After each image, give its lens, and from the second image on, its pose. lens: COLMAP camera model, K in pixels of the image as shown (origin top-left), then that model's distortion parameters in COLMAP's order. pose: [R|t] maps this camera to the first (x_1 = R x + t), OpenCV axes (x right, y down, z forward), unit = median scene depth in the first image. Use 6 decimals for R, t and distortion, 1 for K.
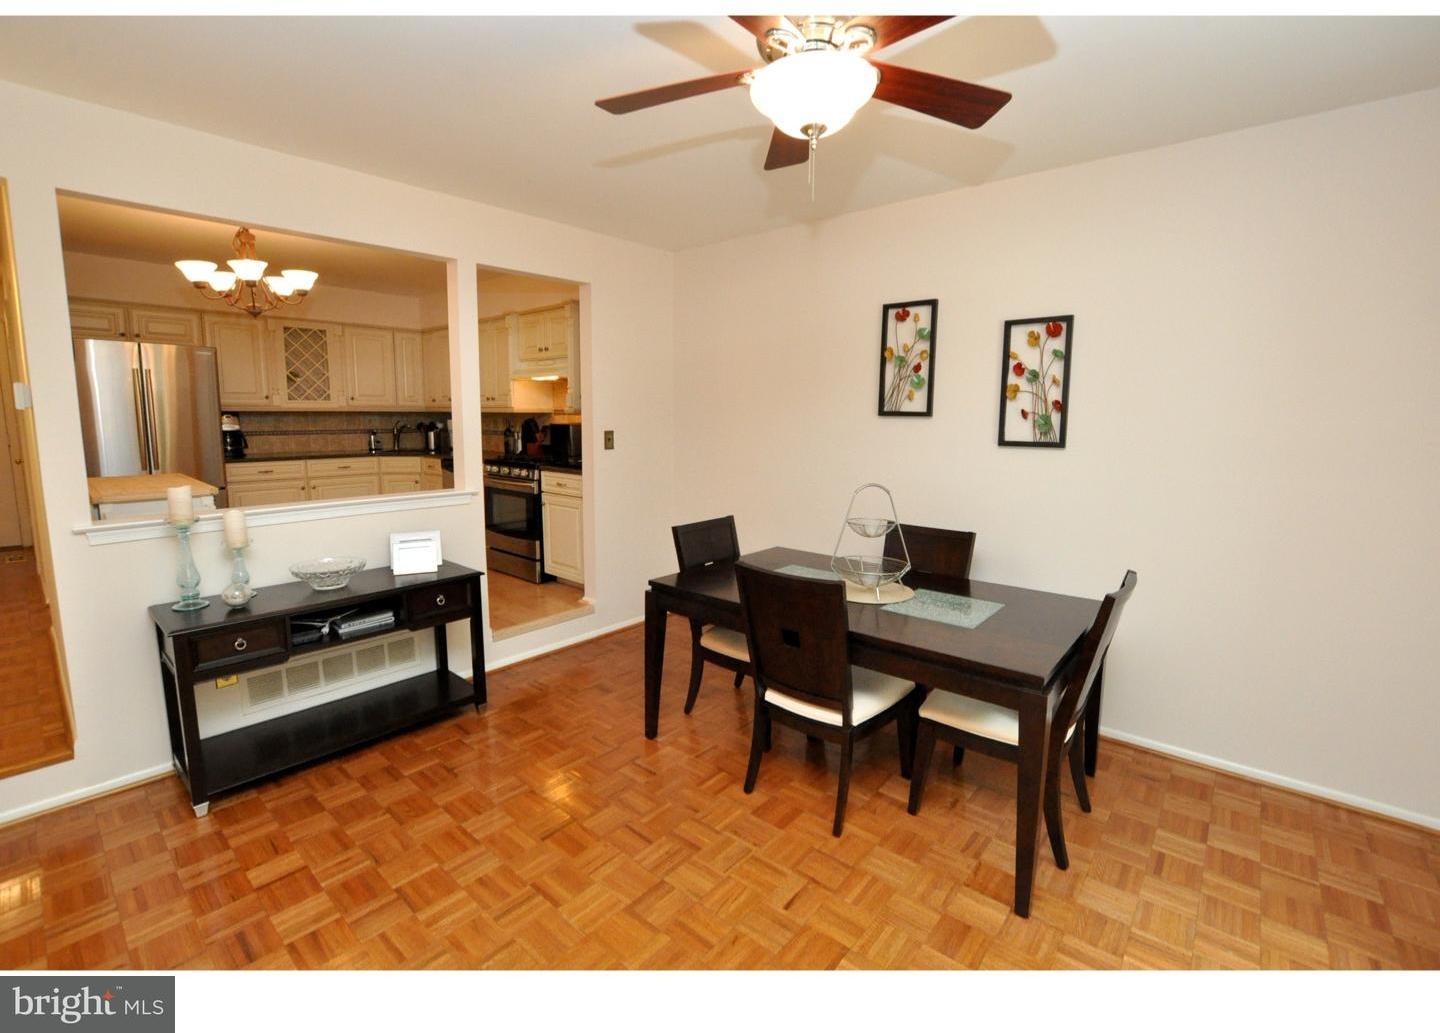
lens RADIAL K [[645.3, 0, 720.6], [0, 645.3, 491.6], [0, 0, 1]] dist [-0.011539, -0.000121]
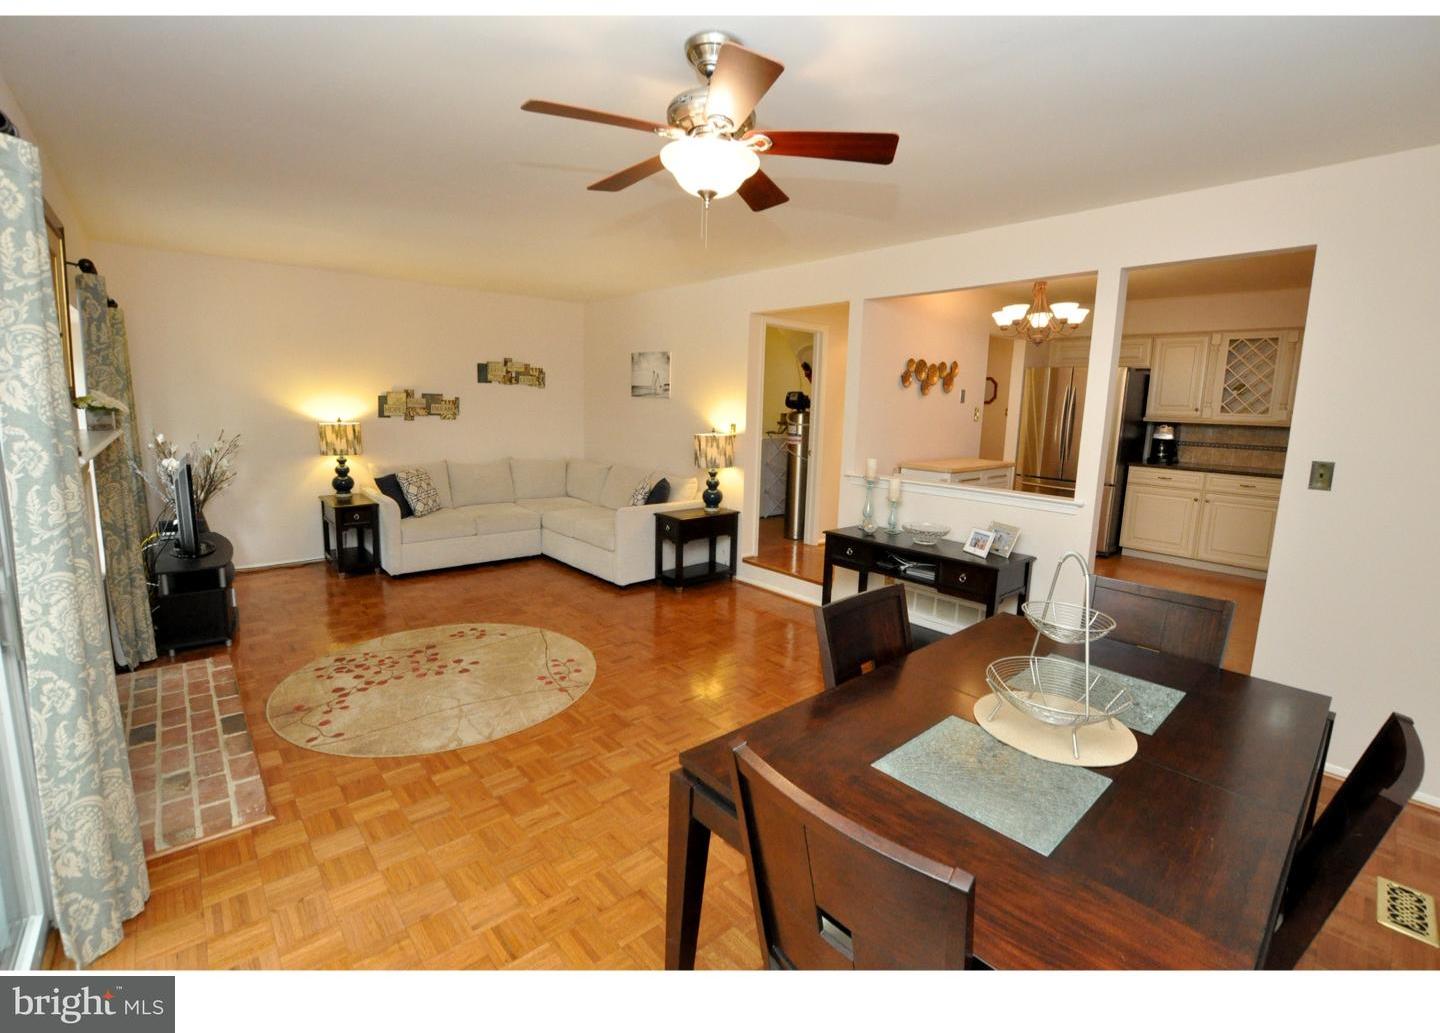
lens RADIAL K [[642.3, 0, 720.4], [0, 642.3, 495.5], [0, 0, 1]] dist [-0.004984, -0.000083]
pose [[-0.117412, 0.134067, -0.983992, 0.482584], [-0.149618, 0.977148, 0.150987, -0.058361], [0.981748, 0.164951, -0.094670, 0.403619]]
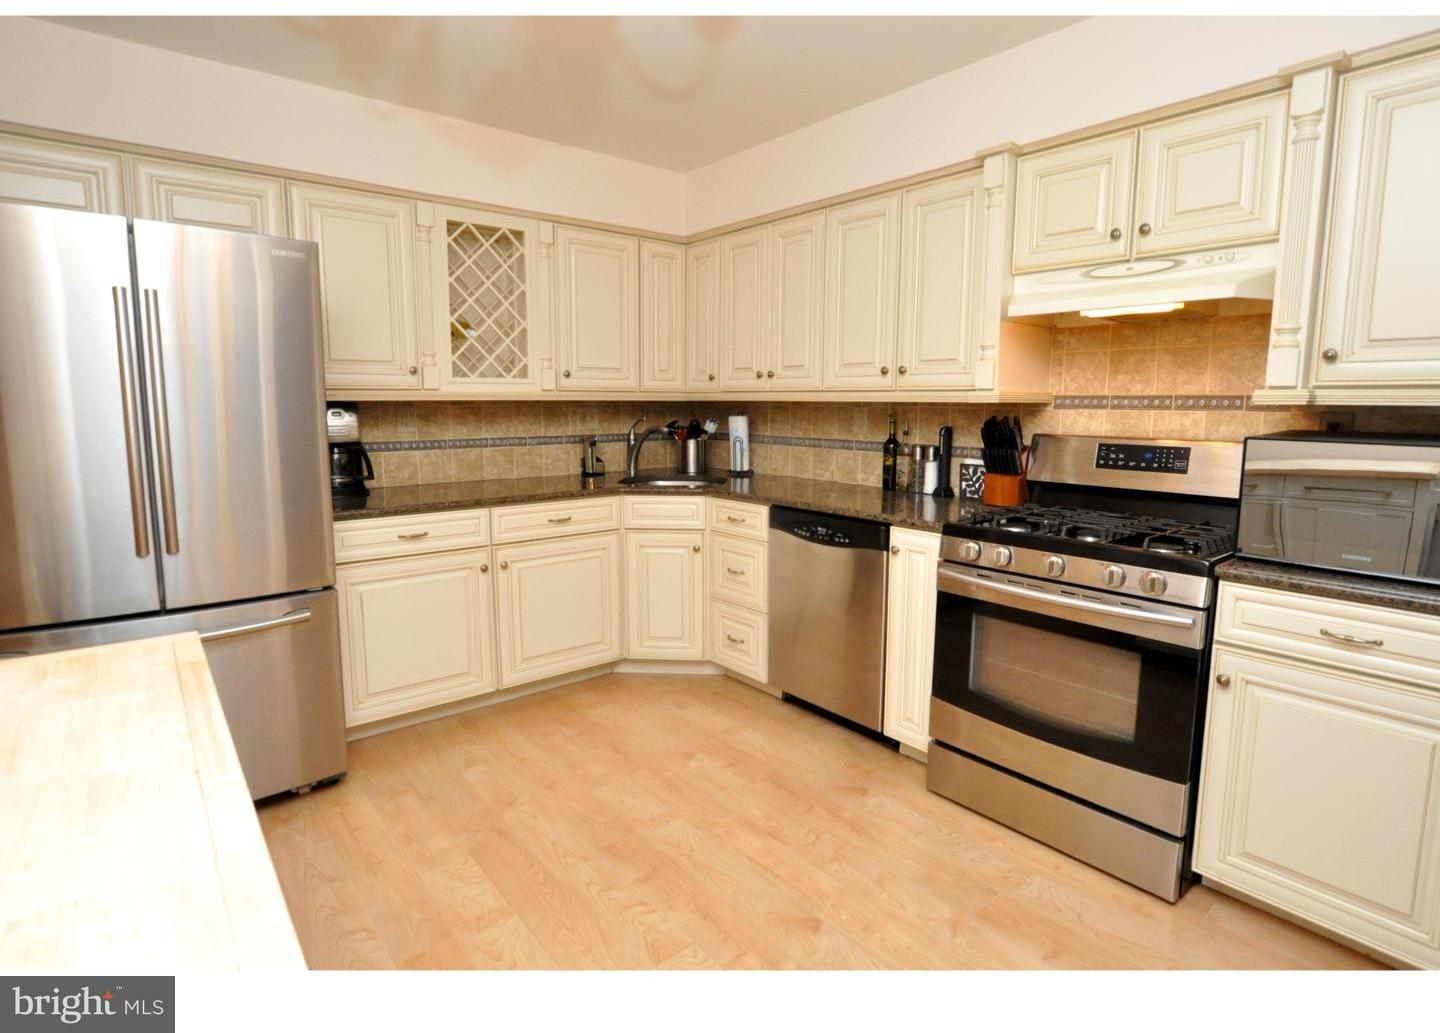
lens RADIAL K [[754.6, 0, 721.5], [0, 754.6, 486.6], [0, 0, 1]] dist [0.001657, 0.000268]
pose [[0.988377, 0.013469, -0.151426, -0.451523], [-0.014261, 0.999890, -0.004146, -0.072019], [0.151354, 0.006257, 0.988460, 0.552720]]
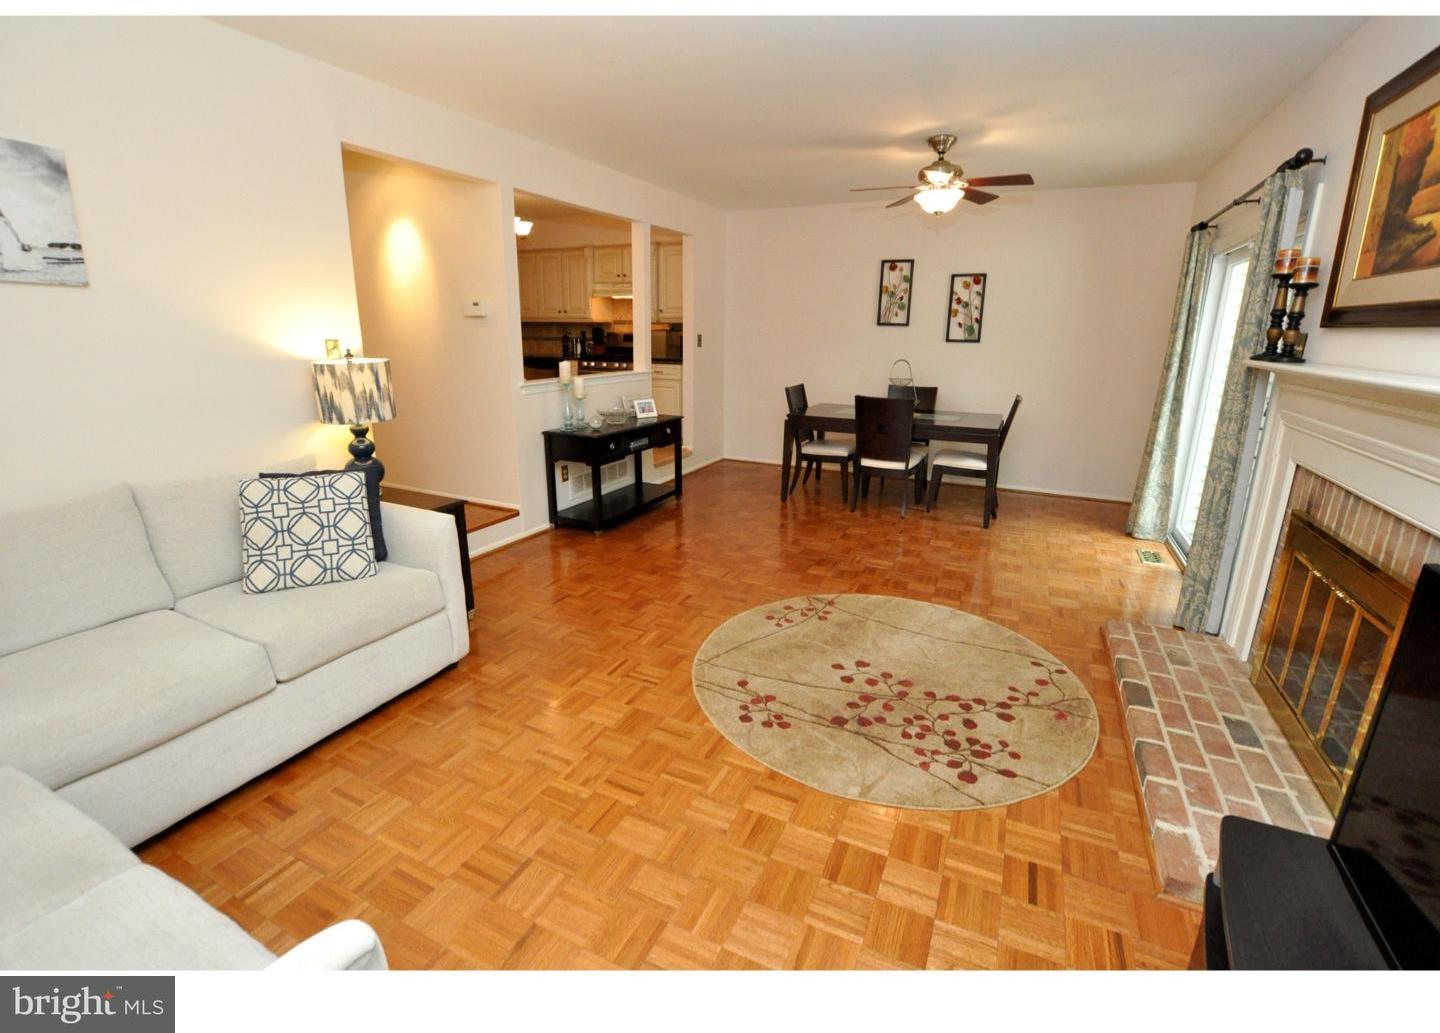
lens RADIAL K [[645.3, 0, 720.6], [0, 645.3, 491.6], [0, 0, 1]] dist [-0.011539, -0.000121]
pose [[0.964134, -0.059376, 0.258689, -0.468885], [0.025737, 0.990978, 0.131534, 0.063821], [-0.264165, -0.120159, 0.956963, -0.446042]]
